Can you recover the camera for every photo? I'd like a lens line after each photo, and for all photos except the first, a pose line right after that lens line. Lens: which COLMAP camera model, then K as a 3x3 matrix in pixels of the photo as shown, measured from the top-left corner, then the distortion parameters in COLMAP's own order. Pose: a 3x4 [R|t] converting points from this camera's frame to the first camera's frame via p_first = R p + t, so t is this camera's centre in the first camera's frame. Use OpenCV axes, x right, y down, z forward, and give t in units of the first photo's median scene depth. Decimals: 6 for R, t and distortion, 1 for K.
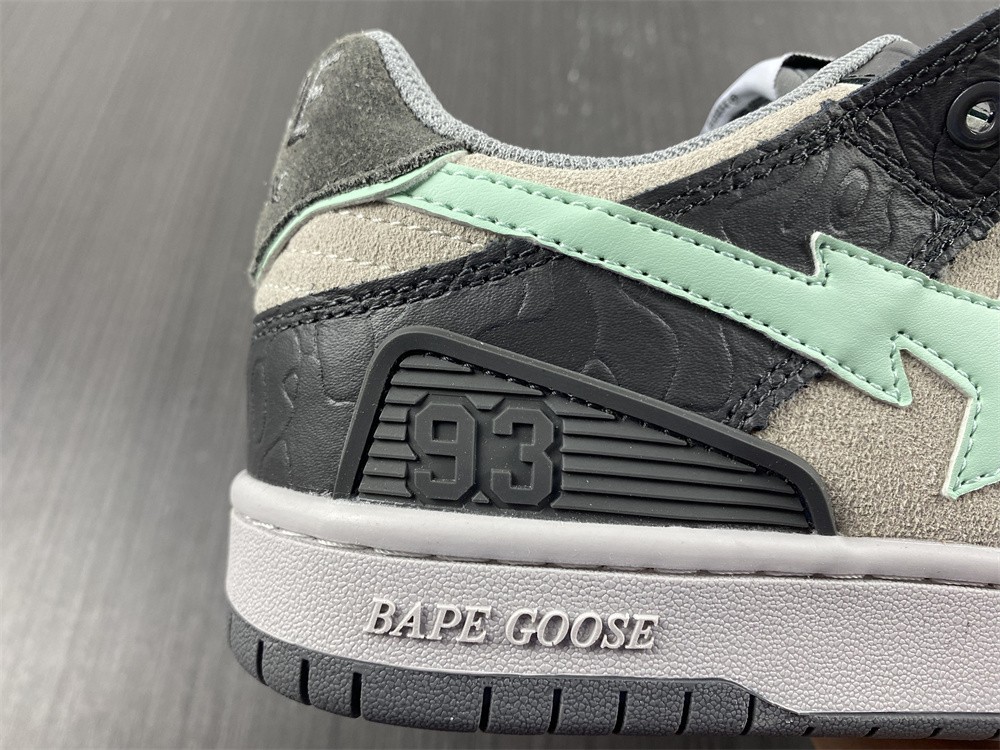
lens RADIAL K [[744.0, 0, 494.5], [0, 744.0, 368.3], [0, 0, 1]] dist [0.035151, -0.022741]
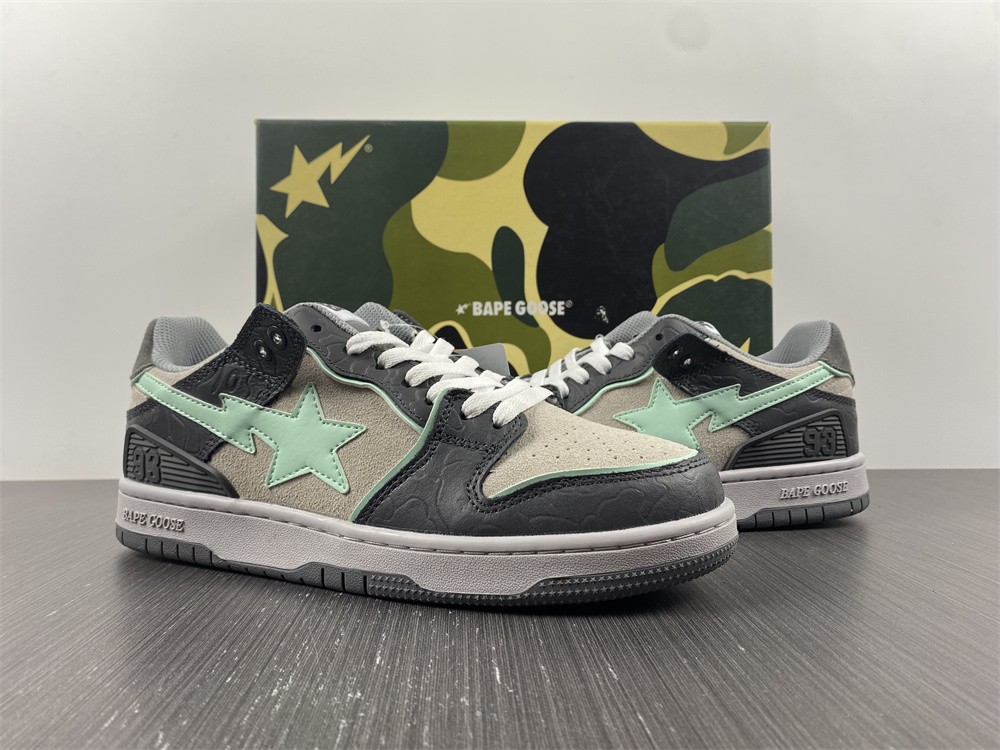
lens RADIAL K [[744.0, 0, 503.8], [0, 744.0, 372.7], [0, 0, 1]] dist [0.035151, -0.022741]
pose [[0.858642, -0.027474, -0.511839, 2.907229], [0.018889, 0.999580, -0.021968, -0.179051], [0.512228, 0.009194, 0.858801, -0.952404]]
